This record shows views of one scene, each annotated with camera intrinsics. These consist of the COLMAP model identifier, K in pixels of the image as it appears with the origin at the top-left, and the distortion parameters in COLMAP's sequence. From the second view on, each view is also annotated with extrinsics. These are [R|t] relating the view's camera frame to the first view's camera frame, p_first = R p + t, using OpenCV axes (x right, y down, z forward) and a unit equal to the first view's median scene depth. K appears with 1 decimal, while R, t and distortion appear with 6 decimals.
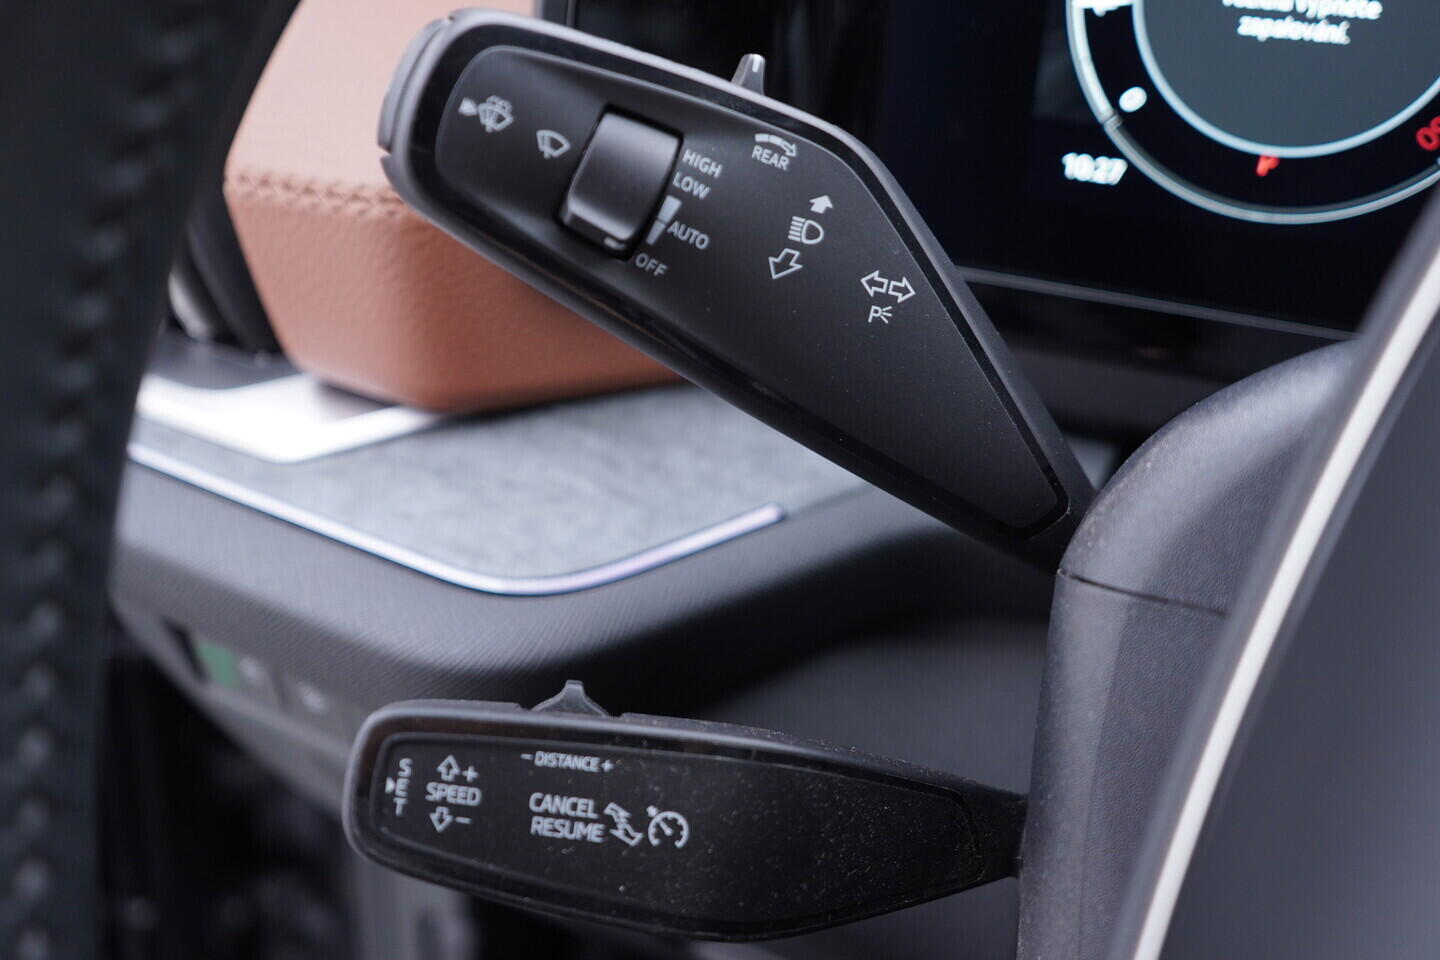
lens RADIAL K [[1478.3, 0, 724.9], [0, 1478.3, 479.6], [0, 0, 1]] dist [0.005487, 0.000000]
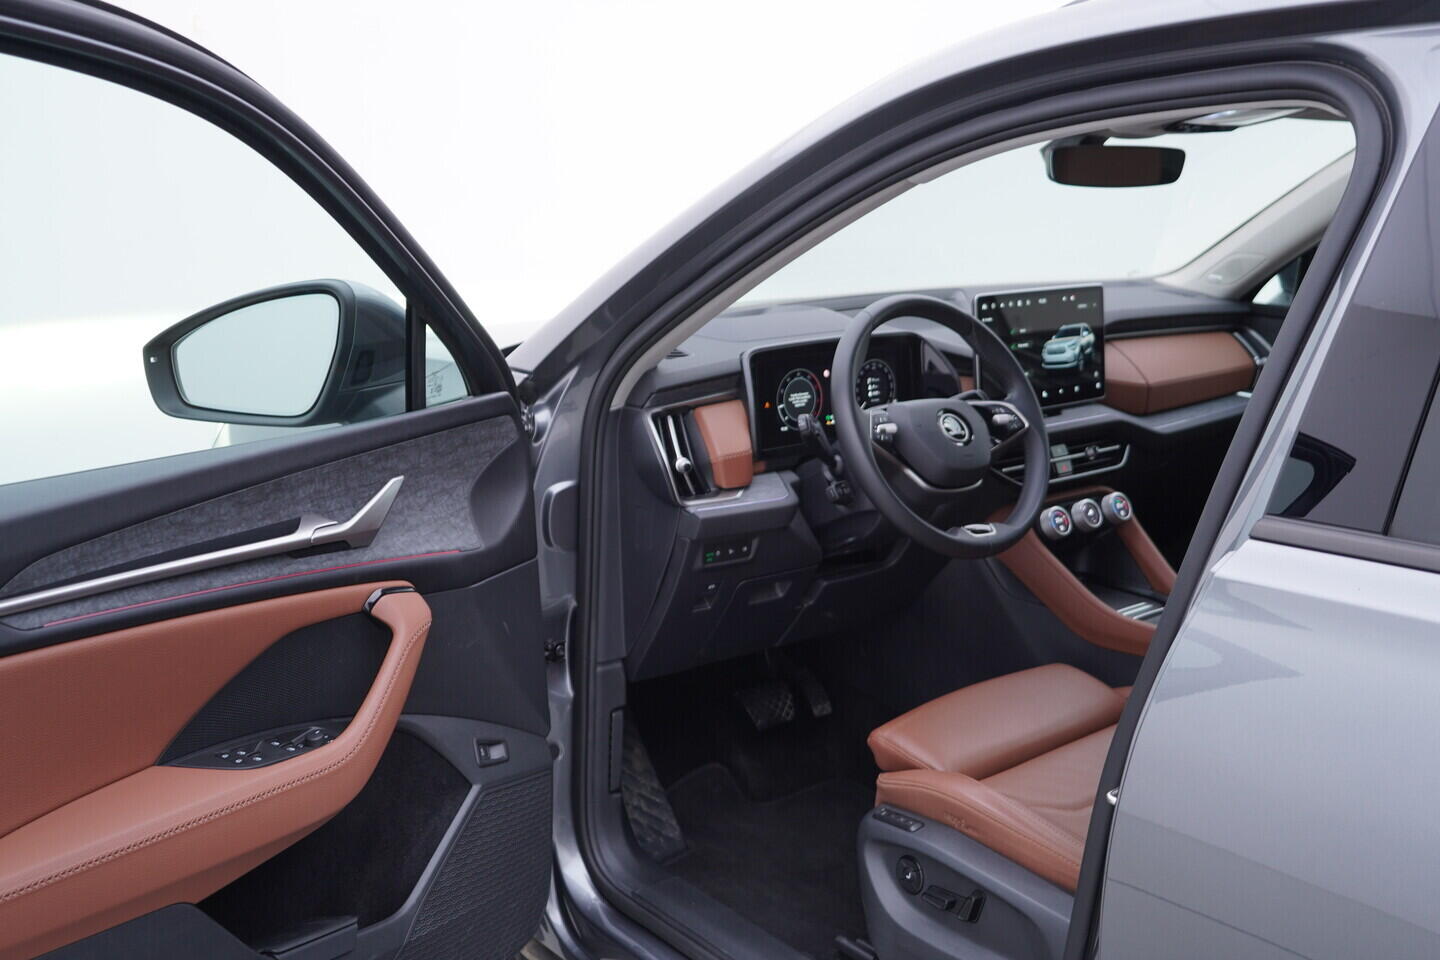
lens RADIAL K [[1478.3, 0, 718.7], [0, 1478.3, 478.7], [0, 0, 1]] dist [0.005487, 0.000000]
pose [[0.441299, -0.213662, 0.871553, -6.328478], [0.434069, 0.900879, 0.001067, -0.146712], [-0.785392, 0.377843, 0.490301, -2.194863]]
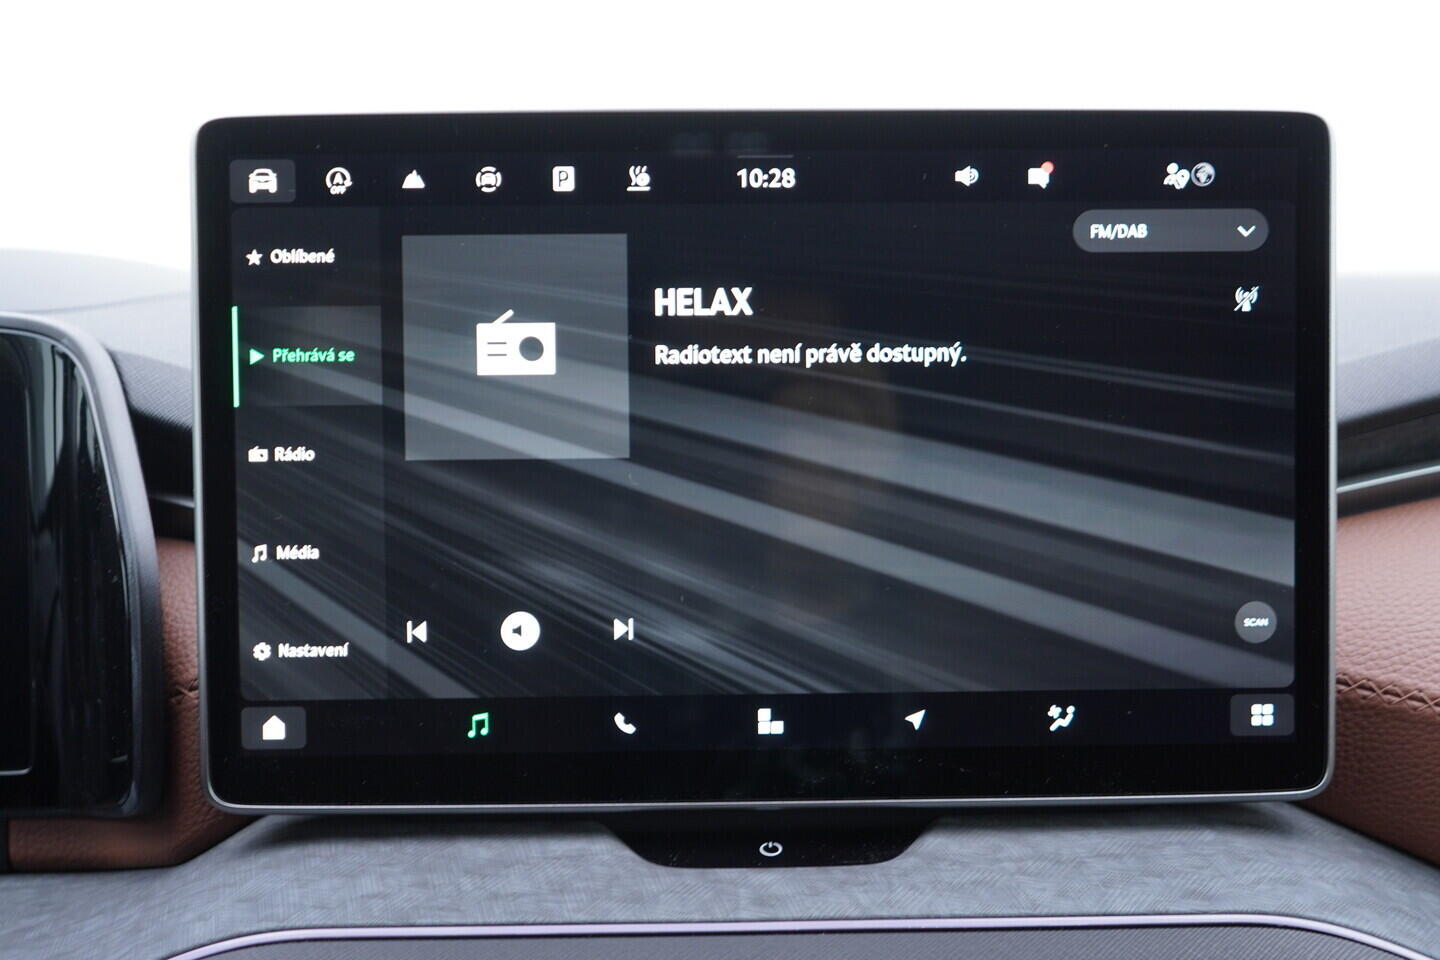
lens RADIAL K [[1478.3, 0, 722.7], [0, 1478.3, 483.0], [0, 0, 1]] dist [0.005487, 0.000000]
pose [[0.894586, -0.077046, 0.440204, 1.078025], [0.231440, 0.922515, -0.308873, 0.436135], [-0.382298, 0.378194, 0.843100, -1.021177]]
